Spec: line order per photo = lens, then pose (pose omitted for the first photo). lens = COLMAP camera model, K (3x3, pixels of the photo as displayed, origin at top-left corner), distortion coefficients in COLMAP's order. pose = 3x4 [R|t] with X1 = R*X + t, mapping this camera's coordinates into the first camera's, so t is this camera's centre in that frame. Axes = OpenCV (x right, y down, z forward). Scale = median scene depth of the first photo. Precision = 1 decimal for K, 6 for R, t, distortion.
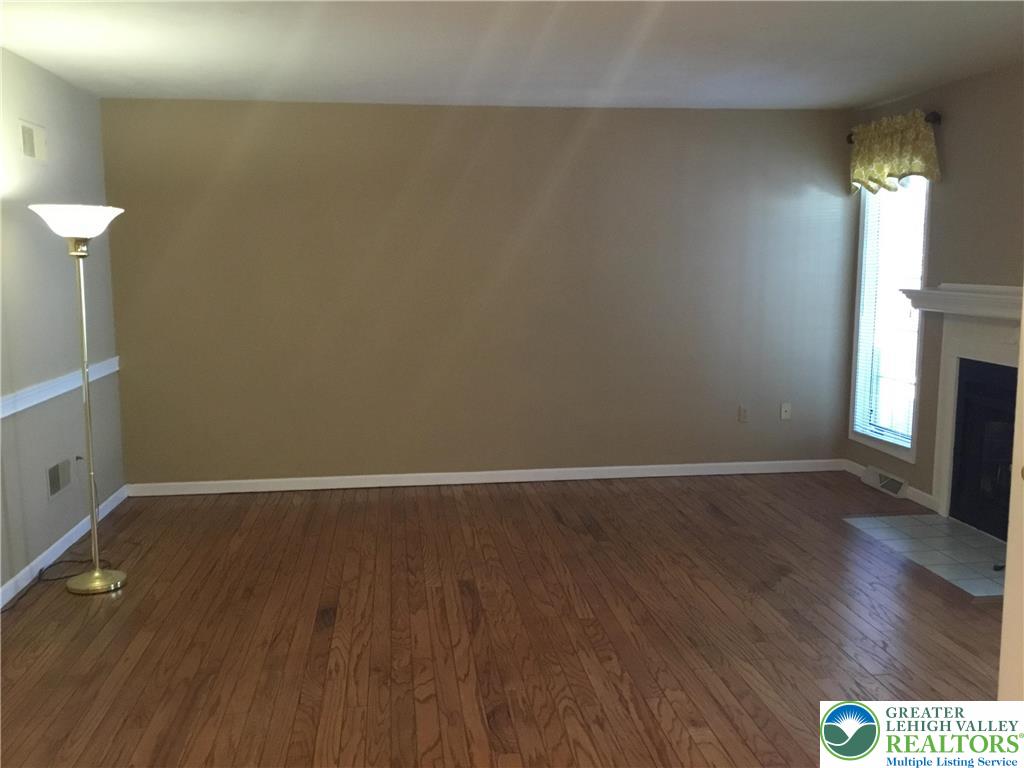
lens RADIAL K [[921.2, 0, 515.4], [0, 921.2, 382.9], [0, 0, 1]] dist [0.136537, -0.257088]
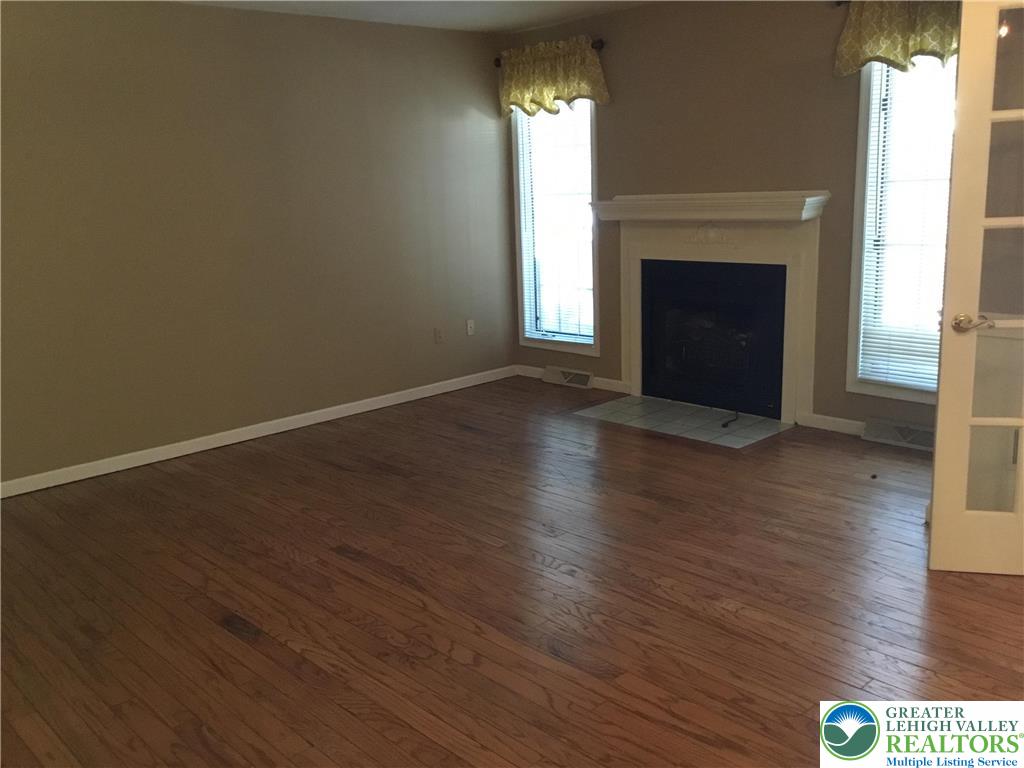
lens RADIAL K [[921.2, 0, 515.4], [0, 921.2, 382.9], [0, 0, 1]] dist [0.136537, -0.257088]
pose [[0.809814, -0.154901, 0.565868, -0.317722], [0.115680, 0.987739, 0.104835, -0.013253], [-0.575168, -0.019437, 0.817804, 0.138933]]
